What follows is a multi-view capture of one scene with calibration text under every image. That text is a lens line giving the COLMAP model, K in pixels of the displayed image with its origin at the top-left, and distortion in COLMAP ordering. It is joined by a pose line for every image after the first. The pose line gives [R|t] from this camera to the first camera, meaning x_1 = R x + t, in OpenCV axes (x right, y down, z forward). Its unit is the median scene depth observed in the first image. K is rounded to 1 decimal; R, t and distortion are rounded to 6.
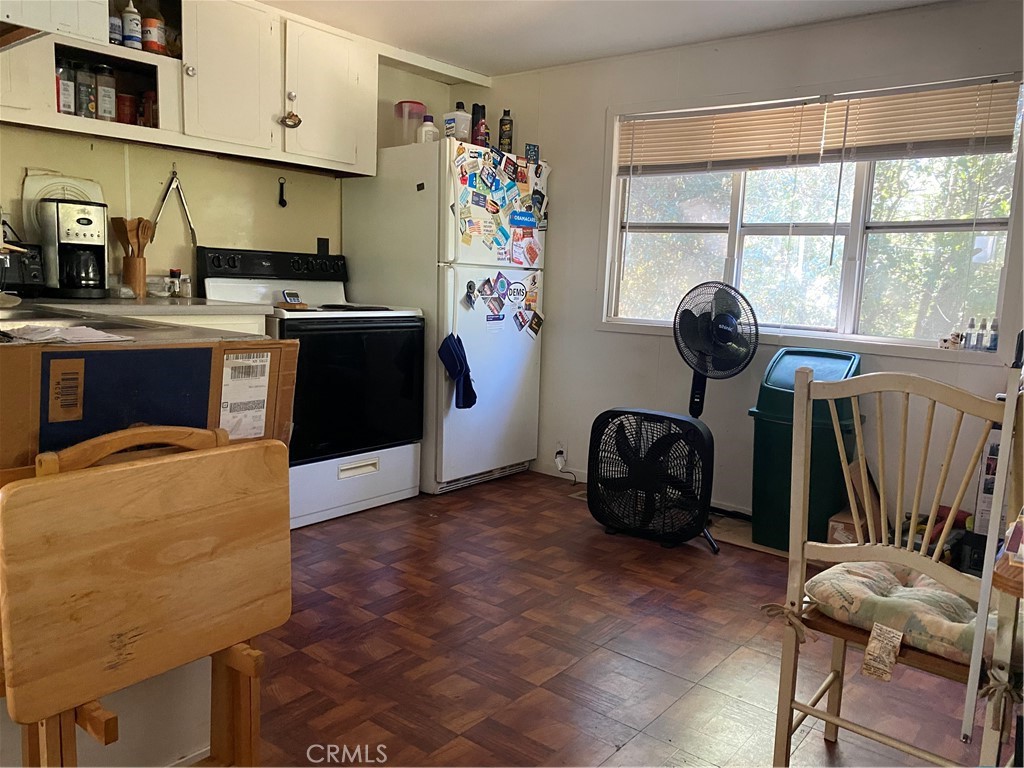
lens RADIAL K [[771.9, 0, 512.0], [0, 771.9, 384.0], [0, 0, 1]] dist [0.103419, -0.171957]
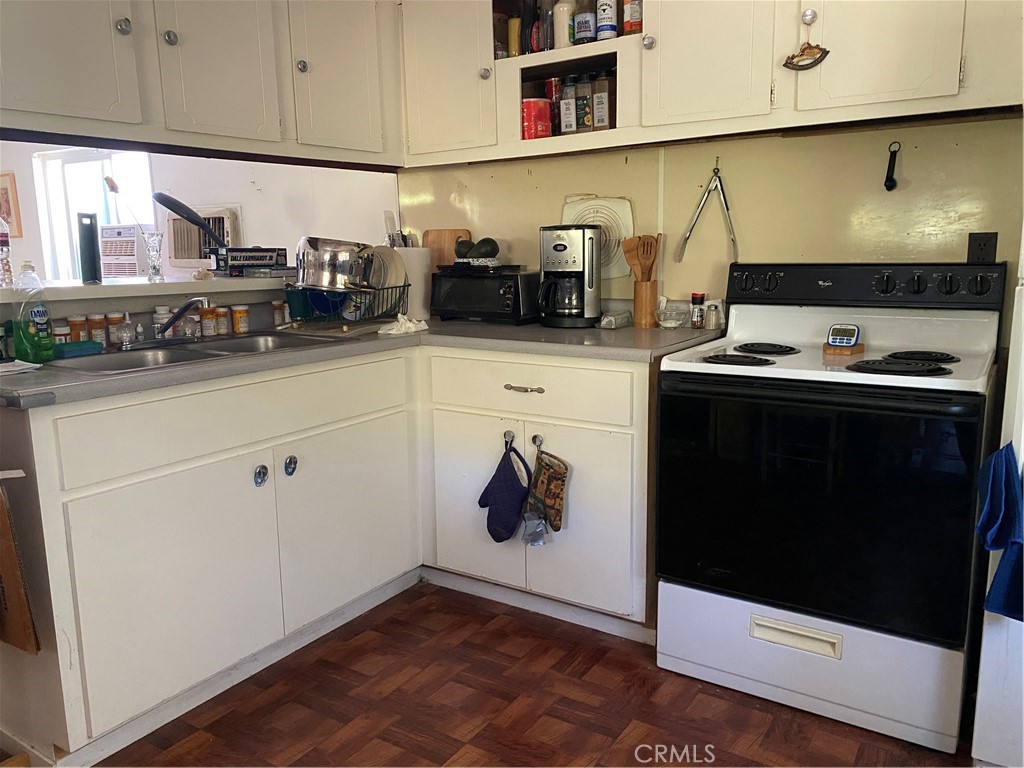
lens RADIAL K [[771.9, 0, 512.0], [0, 771.9, 384.0], [0, 0, 1]] dist [0.103419, -0.171957]
pose [[0.107020, 0.128655, -0.985898, 0.388321], [-0.119253, 0.986095, 0.115736, -0.140275], [0.987079, 0.105185, 0.120875, 0.814587]]
